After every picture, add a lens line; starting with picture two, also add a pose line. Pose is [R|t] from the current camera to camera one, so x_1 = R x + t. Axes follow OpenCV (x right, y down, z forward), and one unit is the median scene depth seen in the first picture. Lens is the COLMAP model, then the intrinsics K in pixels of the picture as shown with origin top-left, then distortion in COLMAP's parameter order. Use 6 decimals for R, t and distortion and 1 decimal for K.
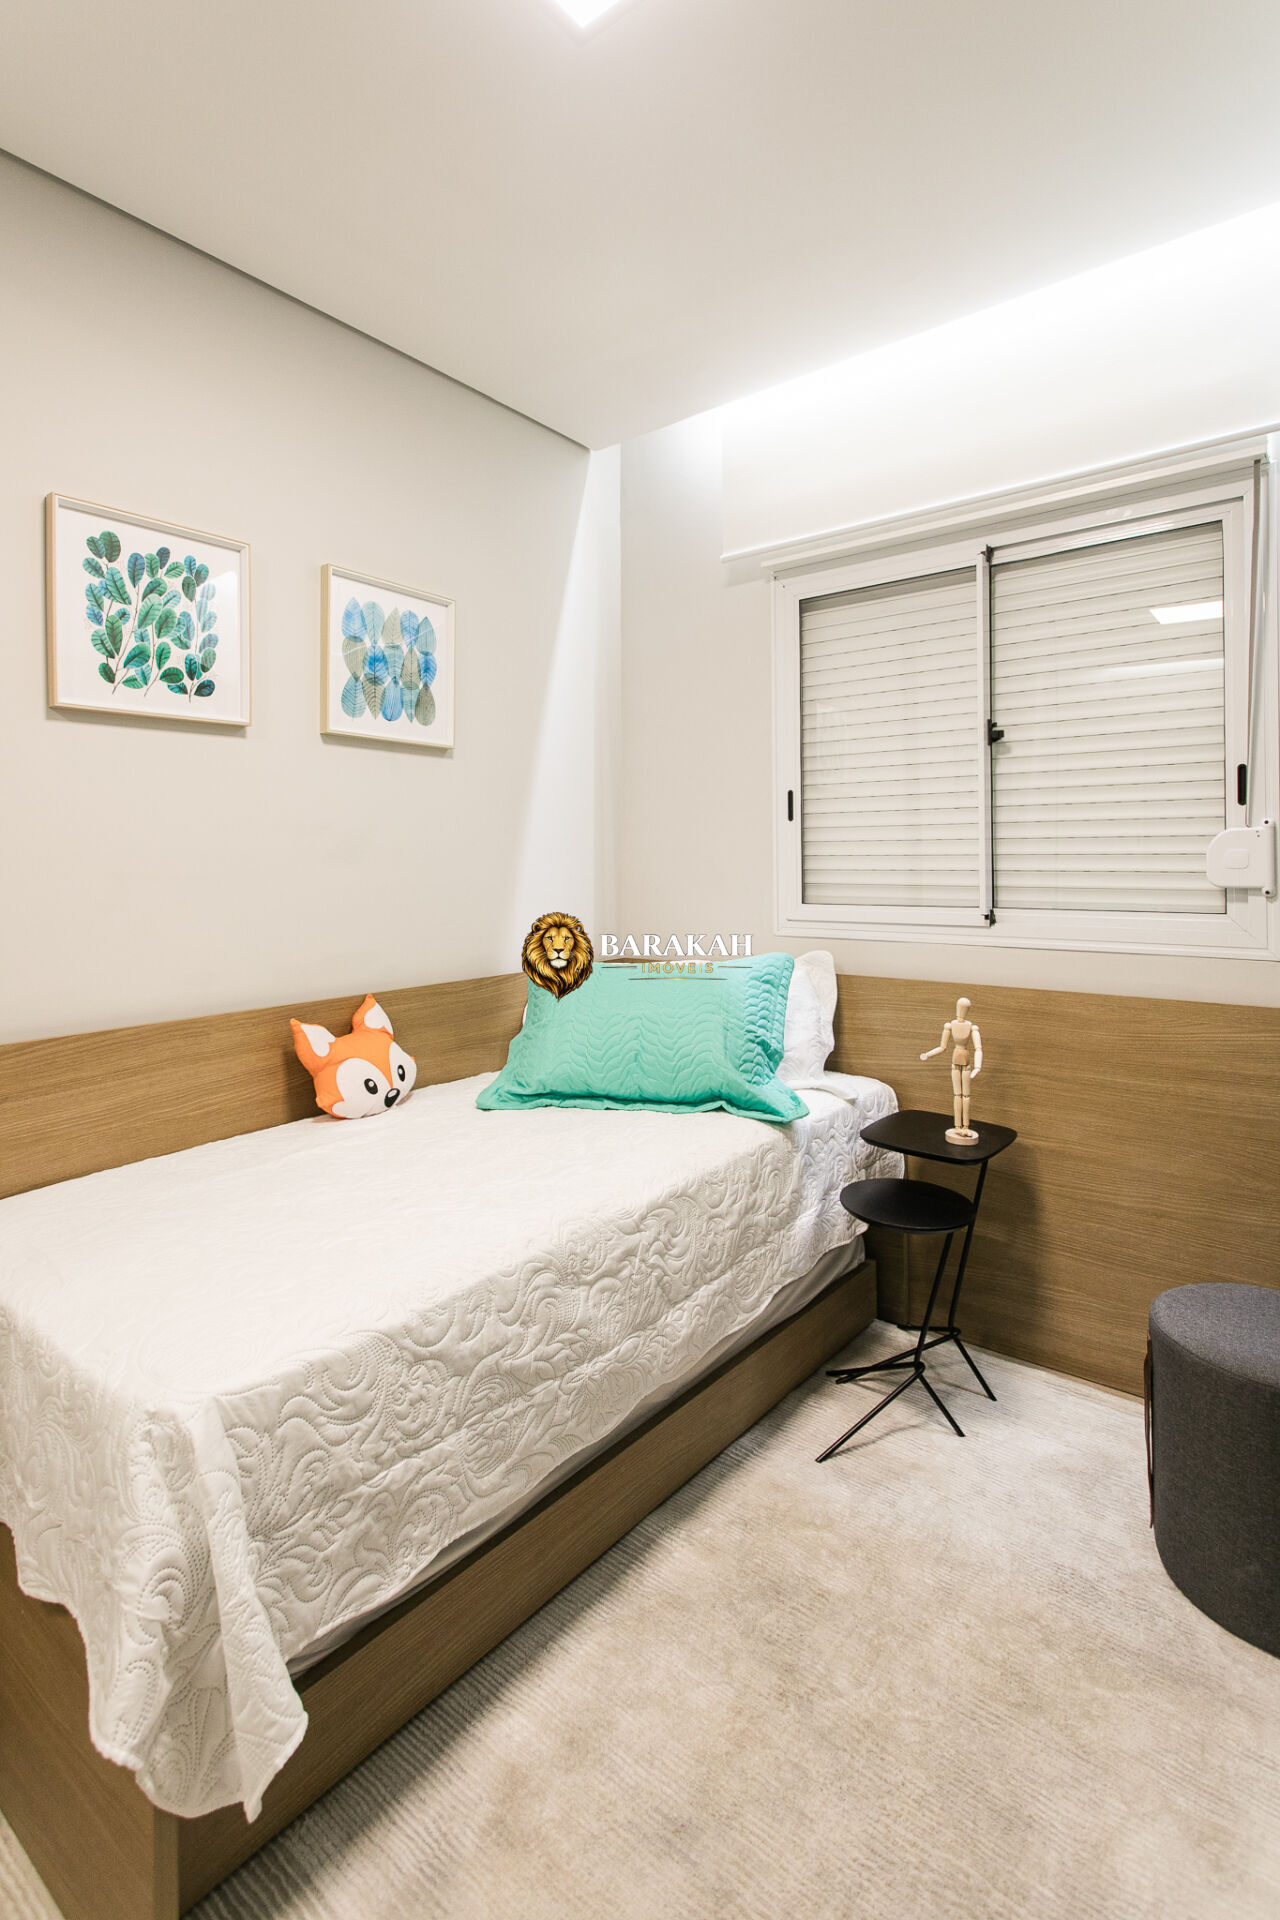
lens RADIAL K [[944.2, 0, 630.7], [0, 944.2, 873.3], [0, 0, 1]] dist [-0.000078, 0.002093]
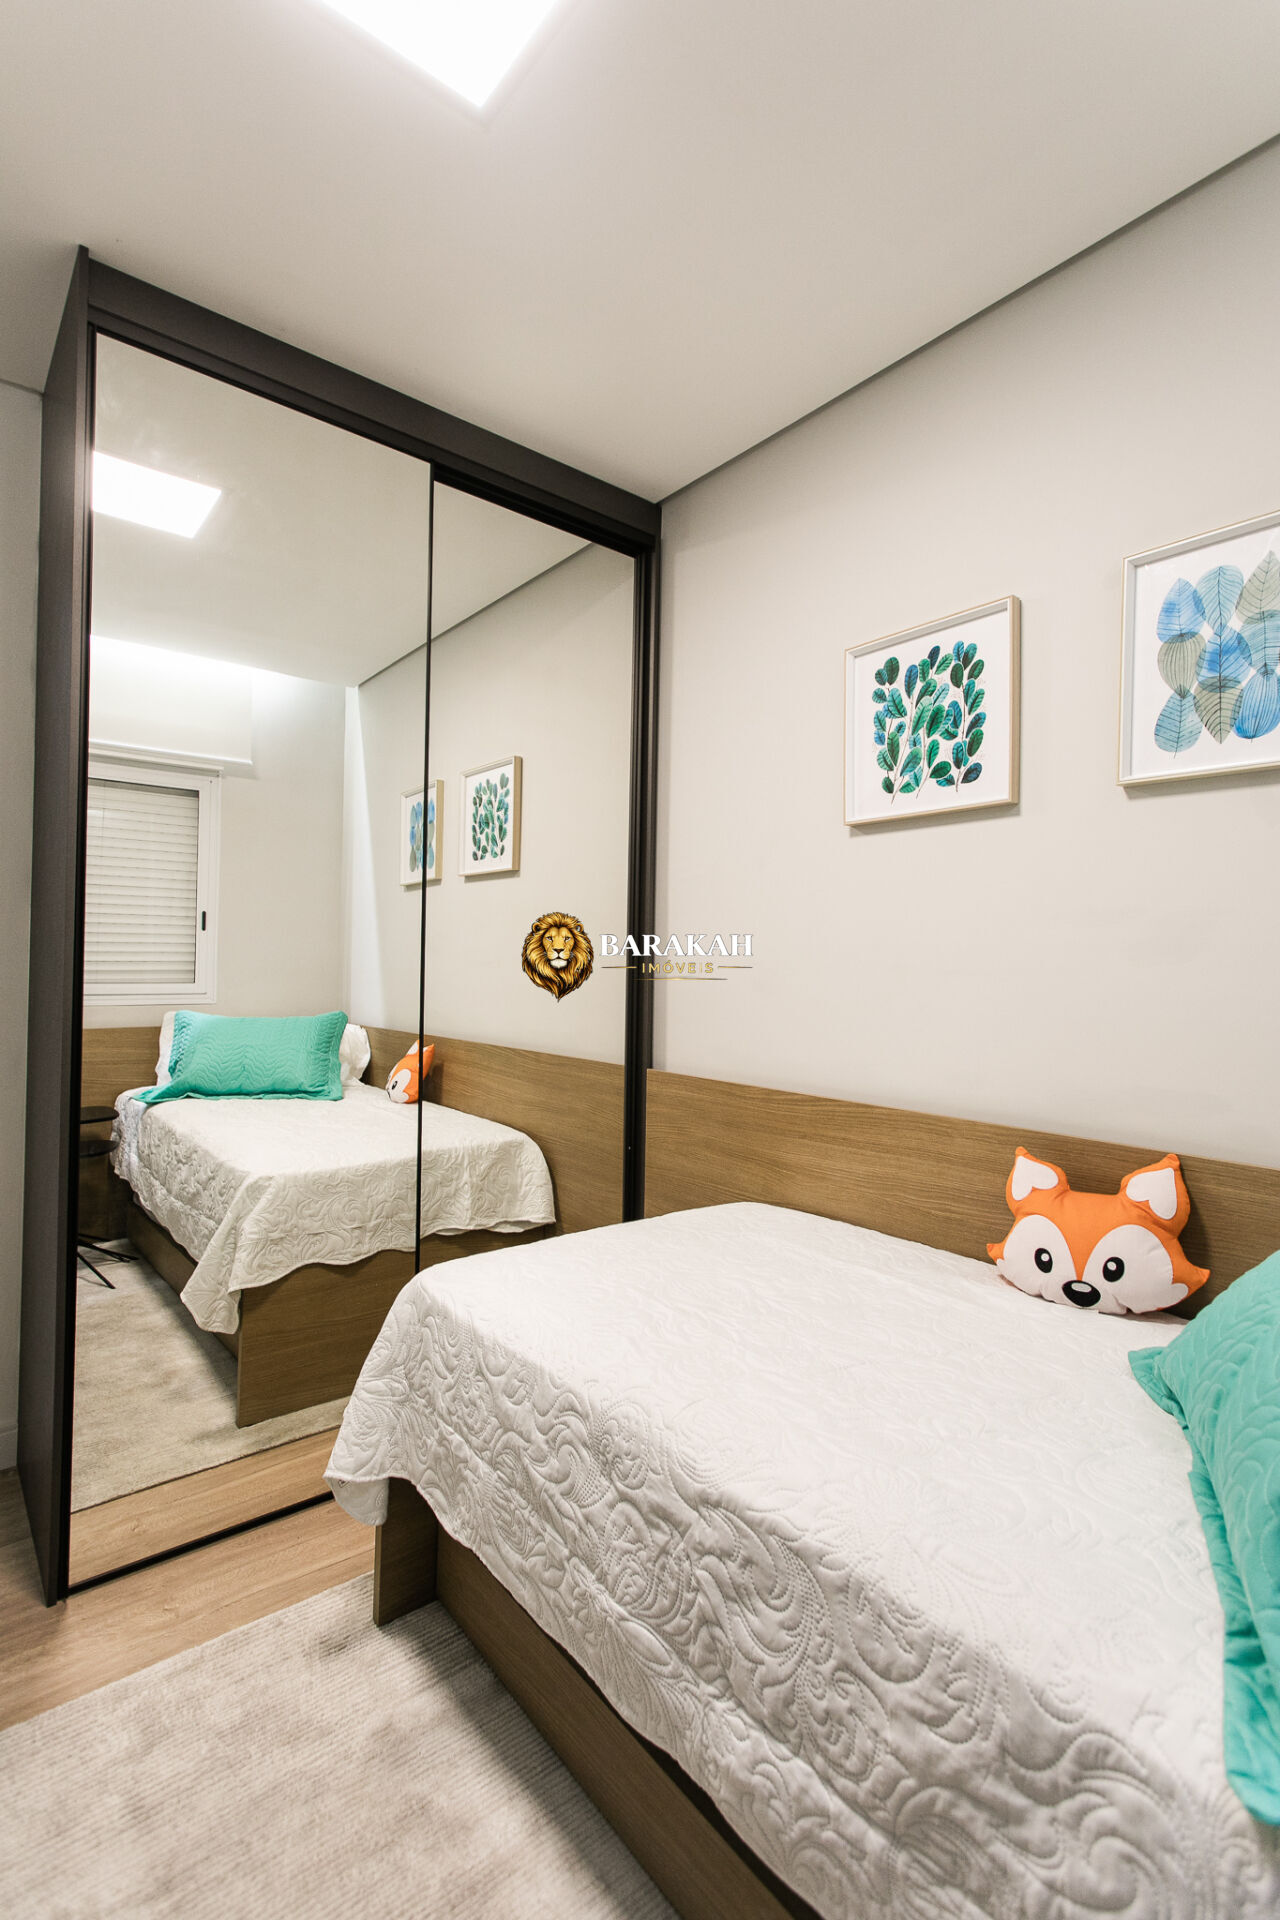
lens RADIAL K [[922.3, 0, 656.9], [0, 922.3, 962.6], [0, 0, 1]] dist [-0.006457, 0.004170]
pose [[-0.217486, 0.003364, -0.976058, 0.538012], [-0.032429, 0.999417, 0.010671, -0.005753], [0.975524, 0.033973, -0.217251, 0.929577]]
